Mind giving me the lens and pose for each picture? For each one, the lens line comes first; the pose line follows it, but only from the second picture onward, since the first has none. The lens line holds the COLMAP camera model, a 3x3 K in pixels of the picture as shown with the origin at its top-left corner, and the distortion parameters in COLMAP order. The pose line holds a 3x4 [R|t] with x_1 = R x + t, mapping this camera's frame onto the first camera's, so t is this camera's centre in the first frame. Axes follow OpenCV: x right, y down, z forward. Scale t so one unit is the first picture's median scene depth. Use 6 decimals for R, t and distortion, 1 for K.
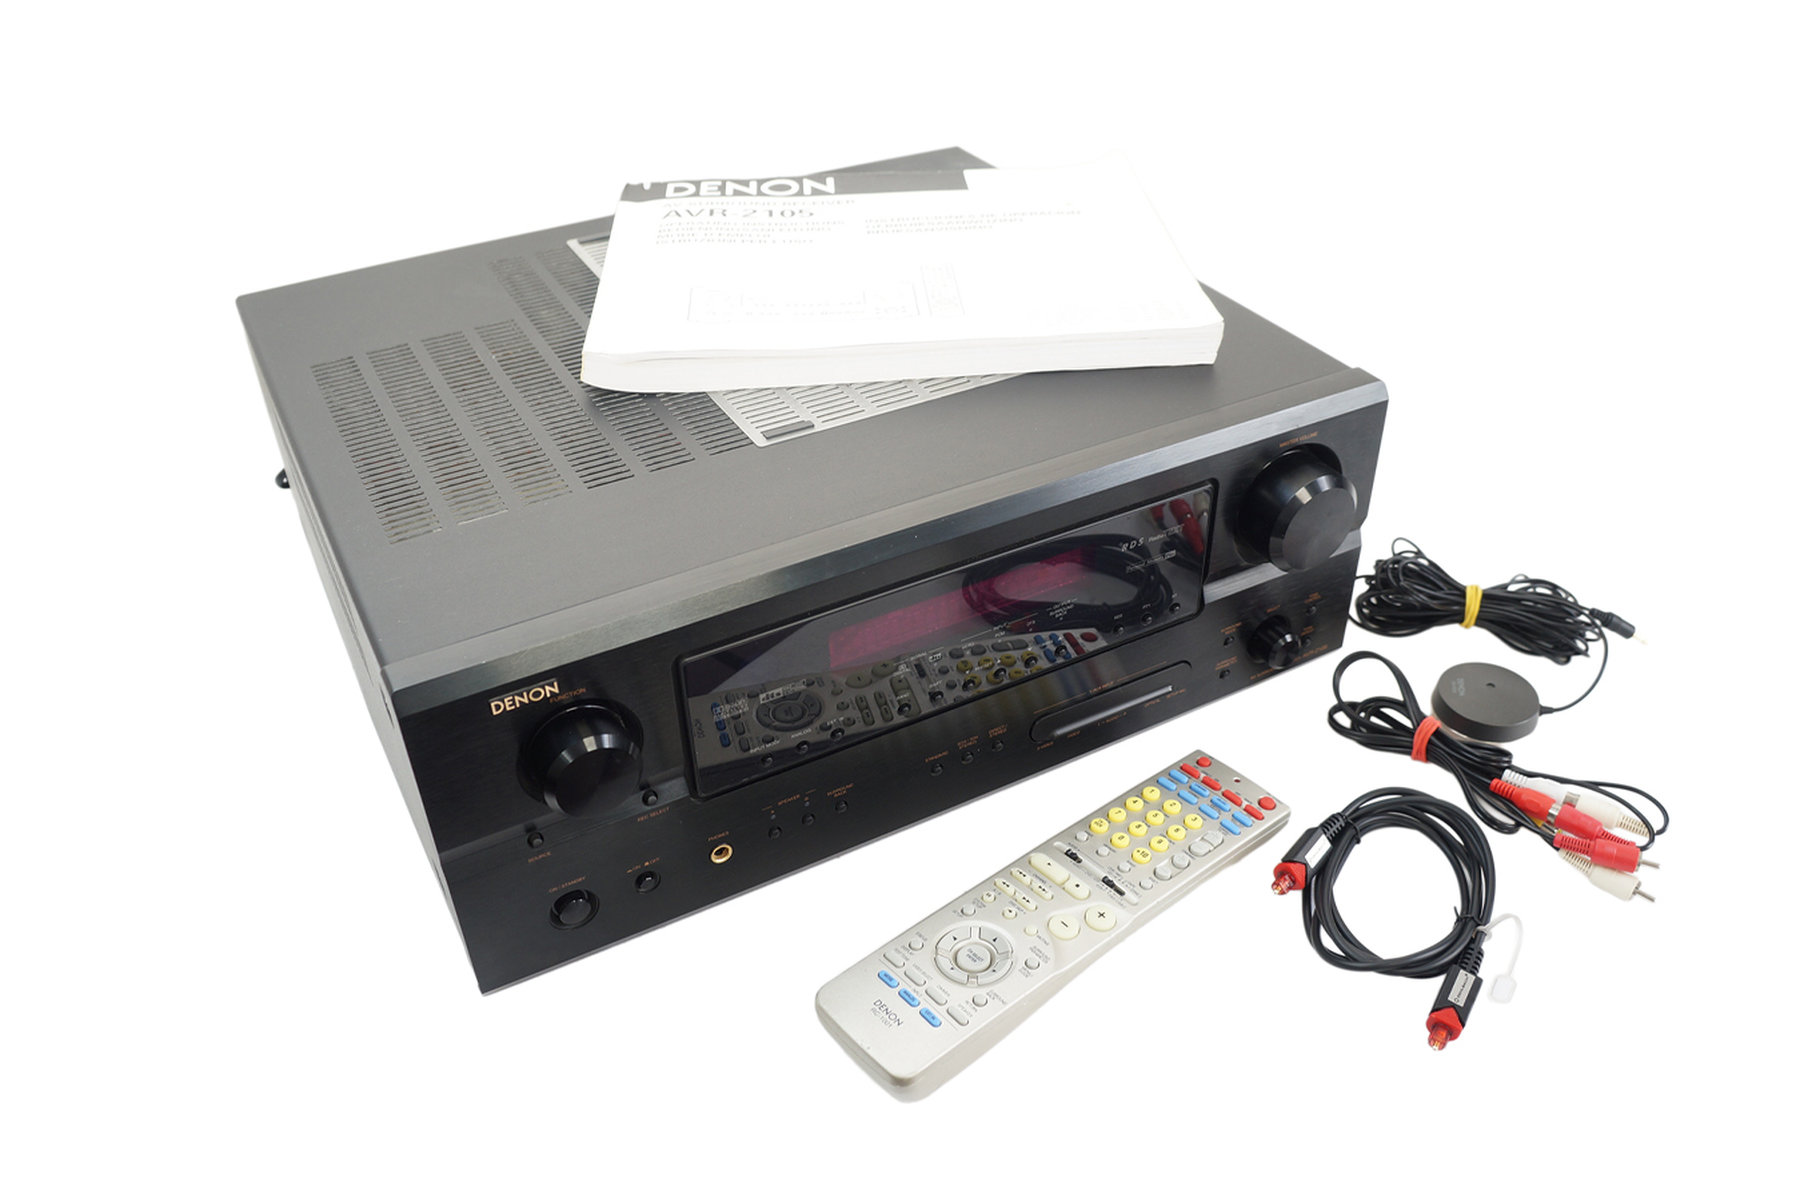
lens RADIAL K [[1439.9, 0, 907.1], [0, 1439.9, 607.2], [0, 0, 1]] dist [-0.100772, 0.003119]
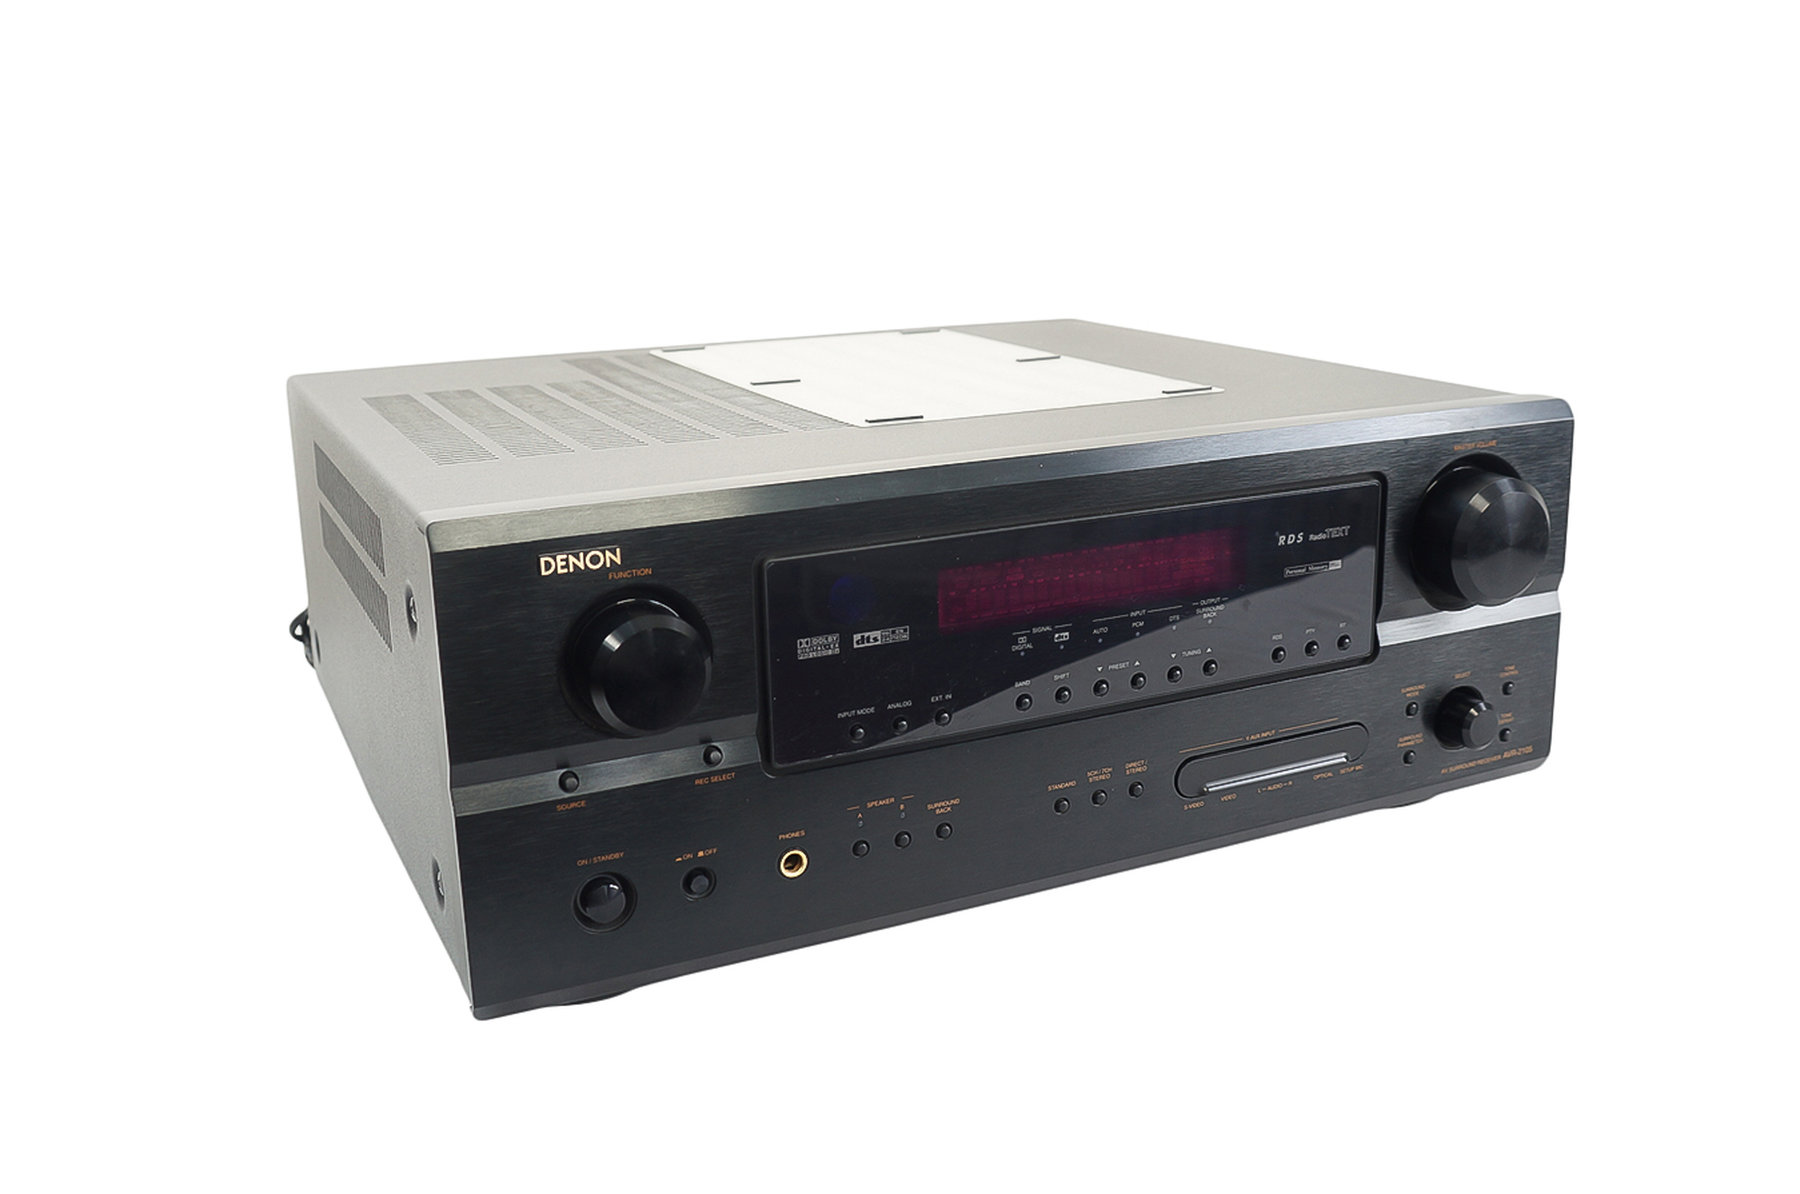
lens RADIAL K [[1662.4, 0, 900.3], [0, 1662.4, 555.1], [0, 0, 1]] dist [-0.098679, 0.000000]
pose [[0.998616, 0.010454, -0.051551, -0.026278], [-0.029075, 0.926432, -0.375337, 0.374196], [0.043834, 0.376317, 0.925454, 0.093639]]
